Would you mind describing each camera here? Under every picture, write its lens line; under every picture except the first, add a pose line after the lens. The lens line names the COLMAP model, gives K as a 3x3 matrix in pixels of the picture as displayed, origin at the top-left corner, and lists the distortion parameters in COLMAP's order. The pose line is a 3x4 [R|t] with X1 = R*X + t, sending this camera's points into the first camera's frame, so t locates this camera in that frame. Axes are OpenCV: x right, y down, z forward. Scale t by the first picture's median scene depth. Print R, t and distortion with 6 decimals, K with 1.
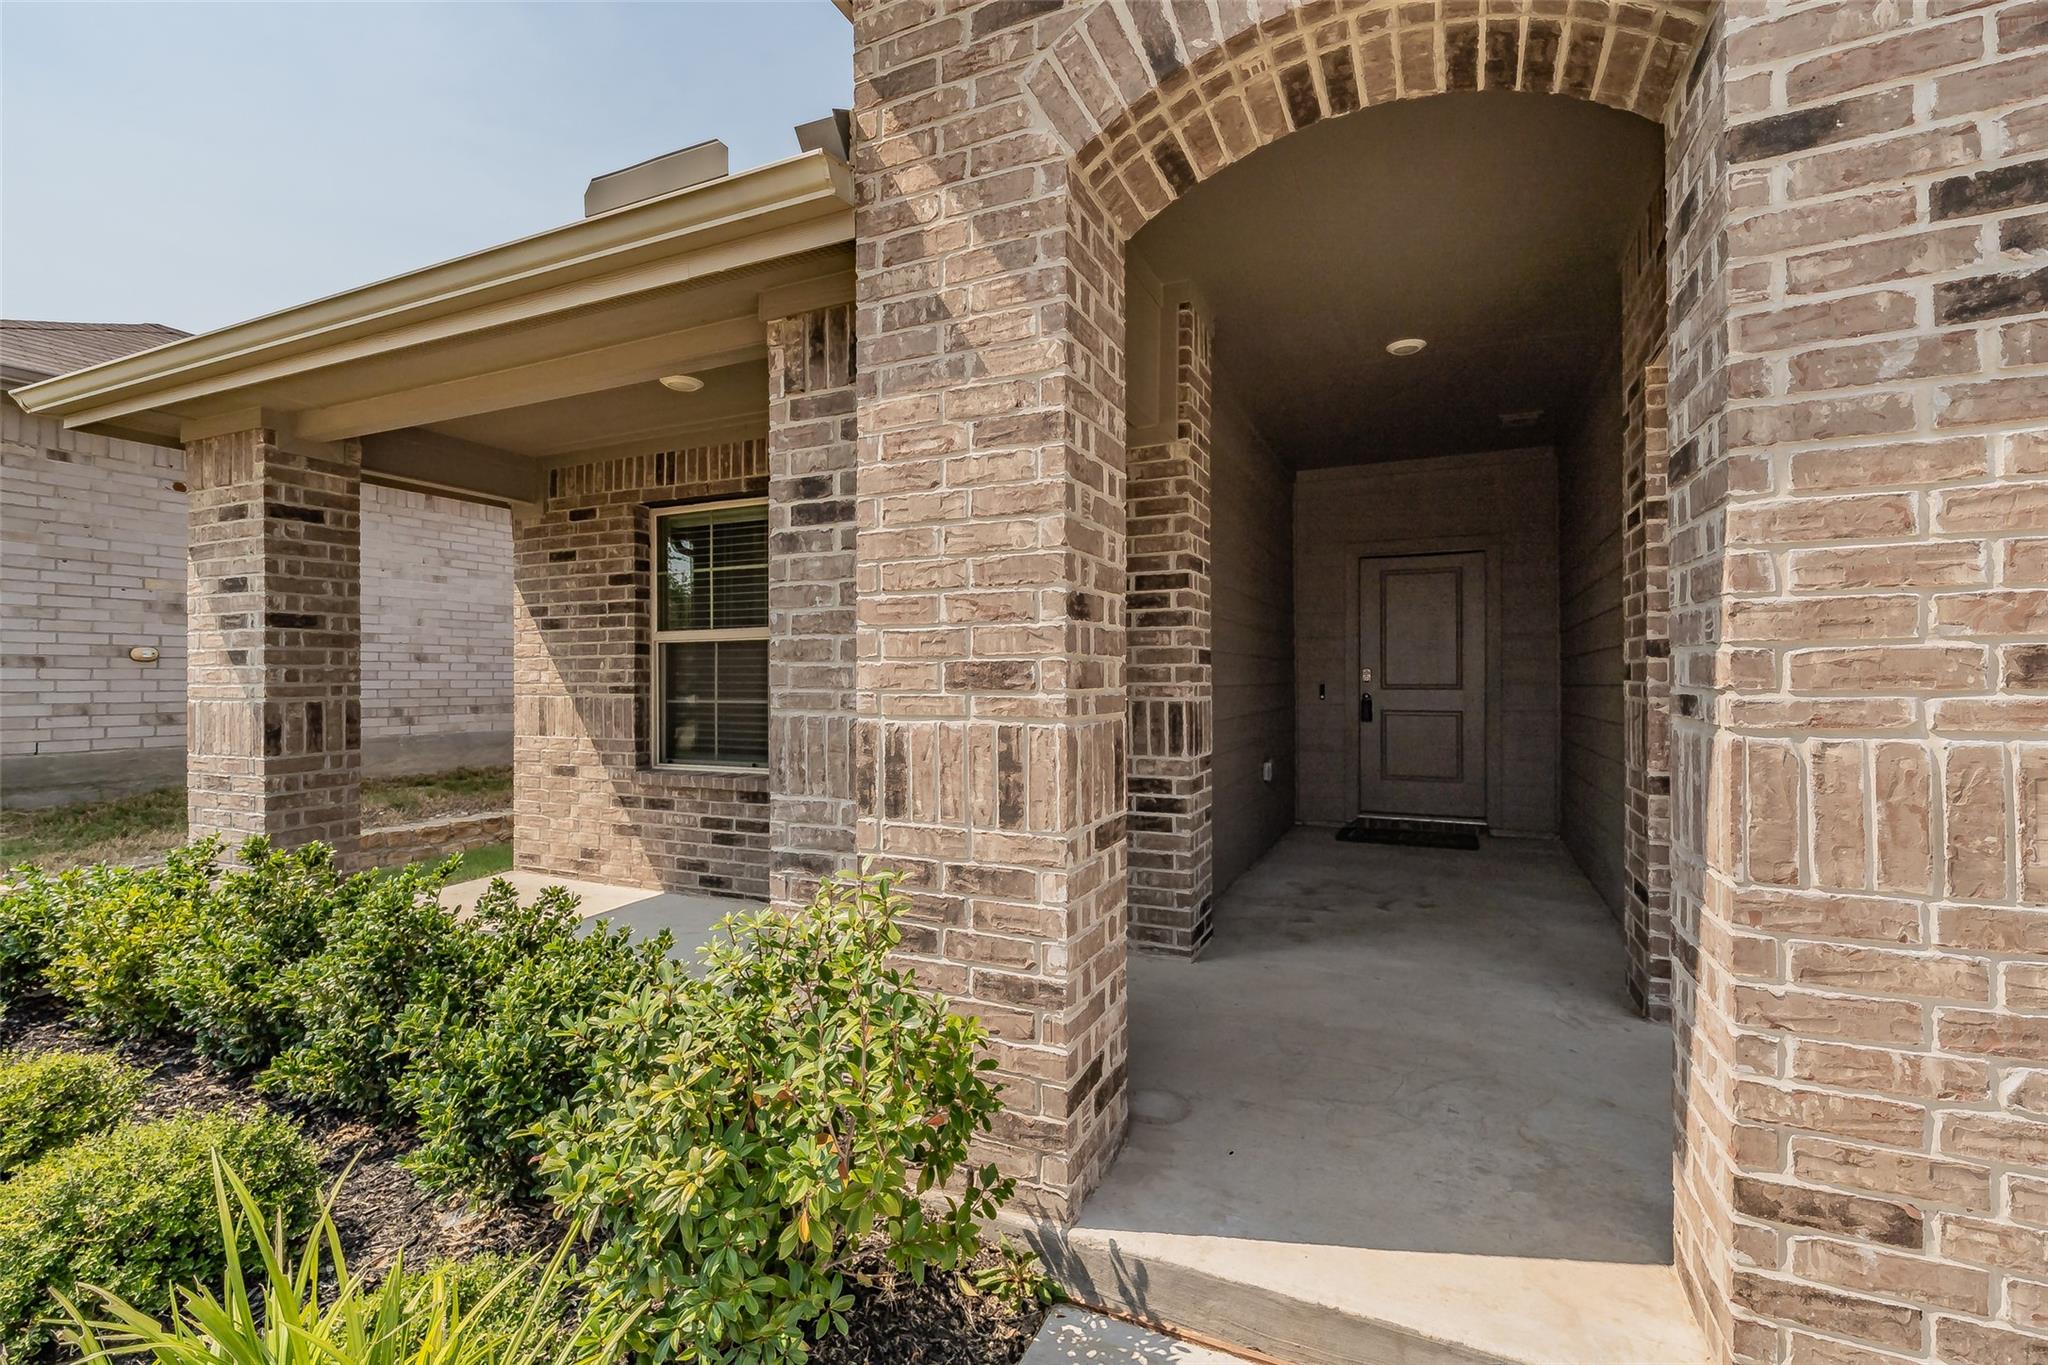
lens RADIAL K [[917.7, 0, 1031.3], [0, 917.7, 679.8], [0, 0, 1]] dist [0.003779, 0.000384]
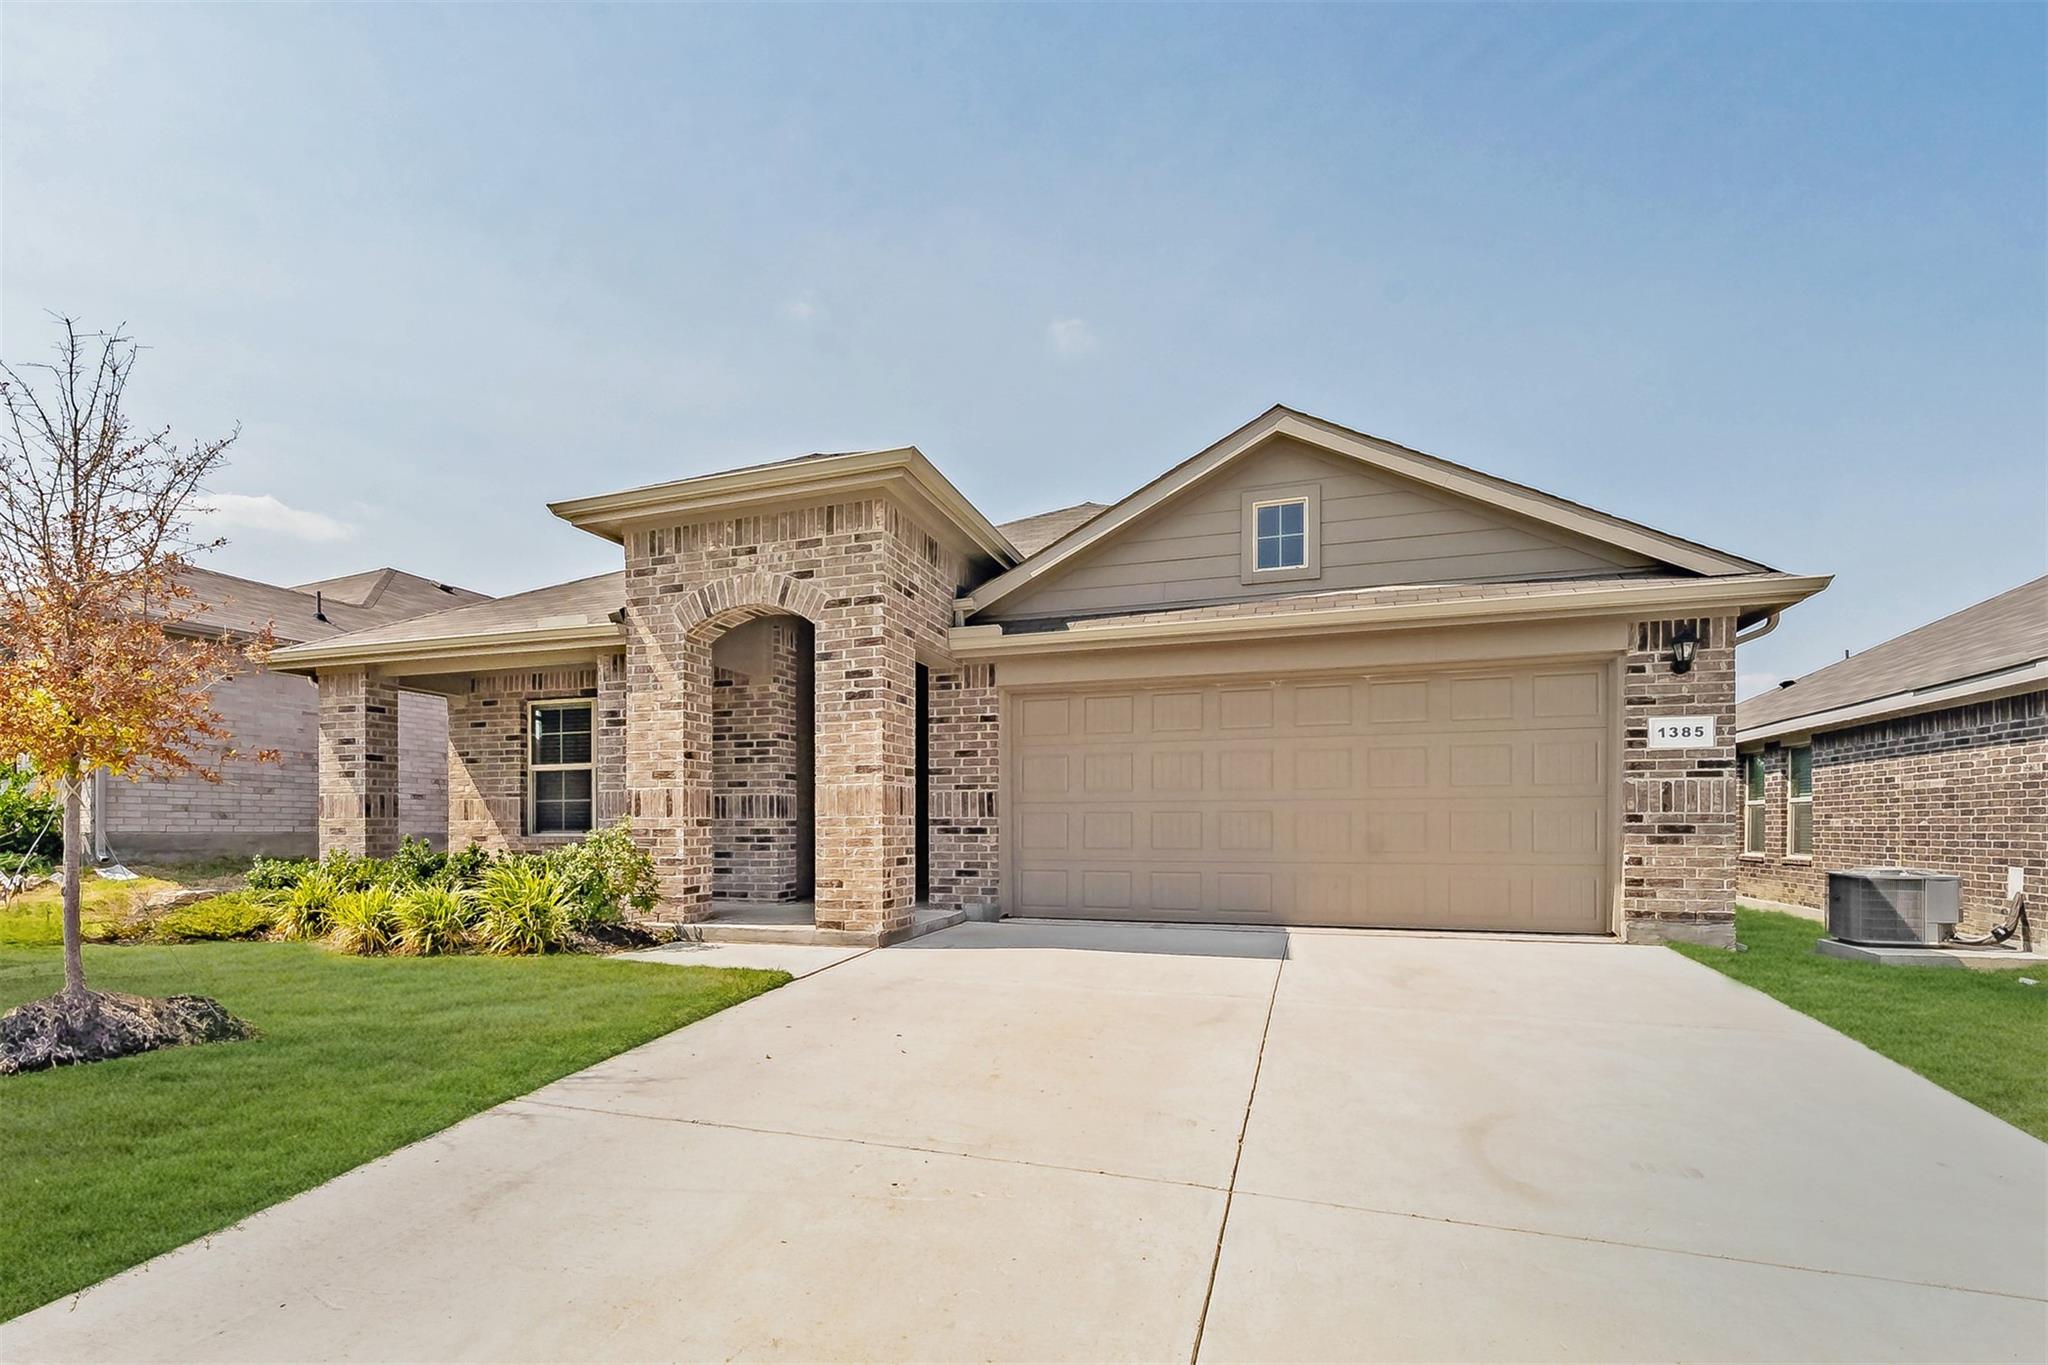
lens RADIAL K [[744.6, 0, 859.1], [0, 744.6, 810.9], [0, 0, 1]] dist [-0.002222, 0.000672]
pose [[0.996613, 0.002080, 0.082210, 0.224273], [-0.002051, 0.999998, -0.000432, 0.064599], [-0.082211, 0.000262, 0.996615, -0.918670]]
